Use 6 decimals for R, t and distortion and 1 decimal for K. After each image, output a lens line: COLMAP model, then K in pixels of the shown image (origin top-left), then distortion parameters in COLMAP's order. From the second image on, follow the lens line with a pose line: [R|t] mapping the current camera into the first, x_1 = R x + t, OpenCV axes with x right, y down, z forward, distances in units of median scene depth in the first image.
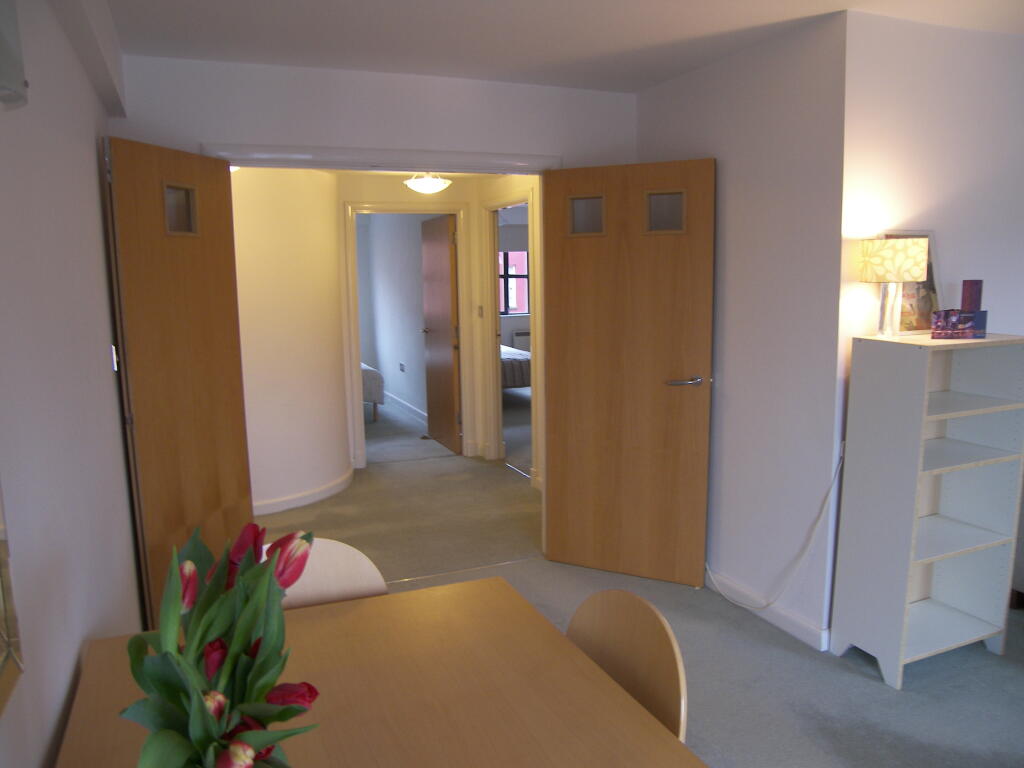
lens RADIAL K [[786.3, 0, 512.0], [0, 786.3, 384.0], [0, 0, 1]] dist [-0.125777, 0.127165]
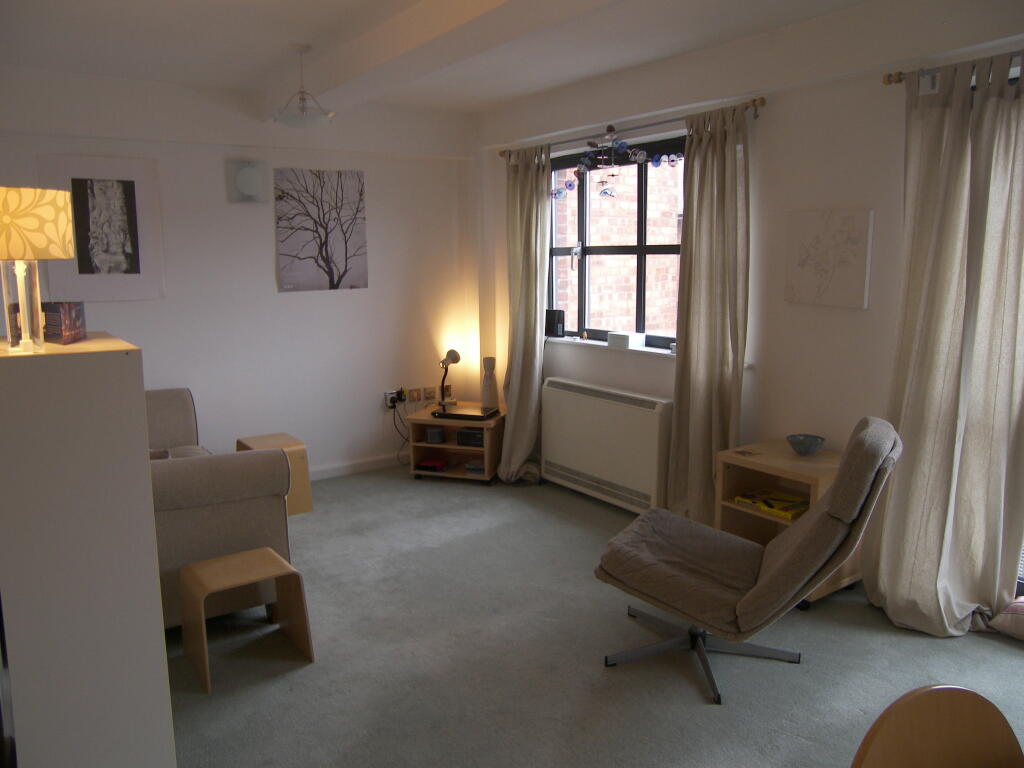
lens RADIAL K [[786.3, 0, 512.0], [0, 786.3, 384.0], [0, 0, 1]] dist [-0.125777, 0.127165]
pose [[-0.197492, -0.139134, 0.970381, -0.186151], [0.154966, 0.973000, 0.171048, -0.076145], [-0.967979, 0.184156, -0.170598, 0.708876]]
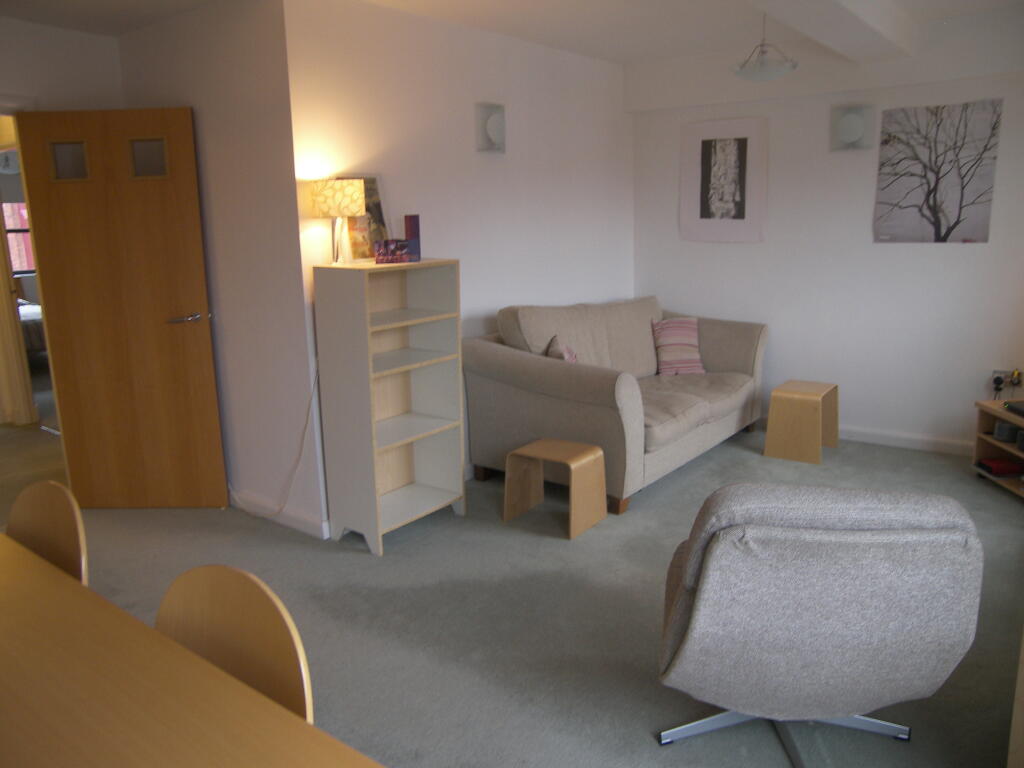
lens RADIAL K [[786.3, 0, 512.0], [0, 786.3, 384.0], [0, 0, 1]] dist [-0.125777, 0.127165]
pose [[0.874643, -0.107976, 0.472589, 0.129633], [0.078937, 0.993590, 0.080920, 0.044137], [-0.478297, -0.033471, 0.877560, -0.178169]]
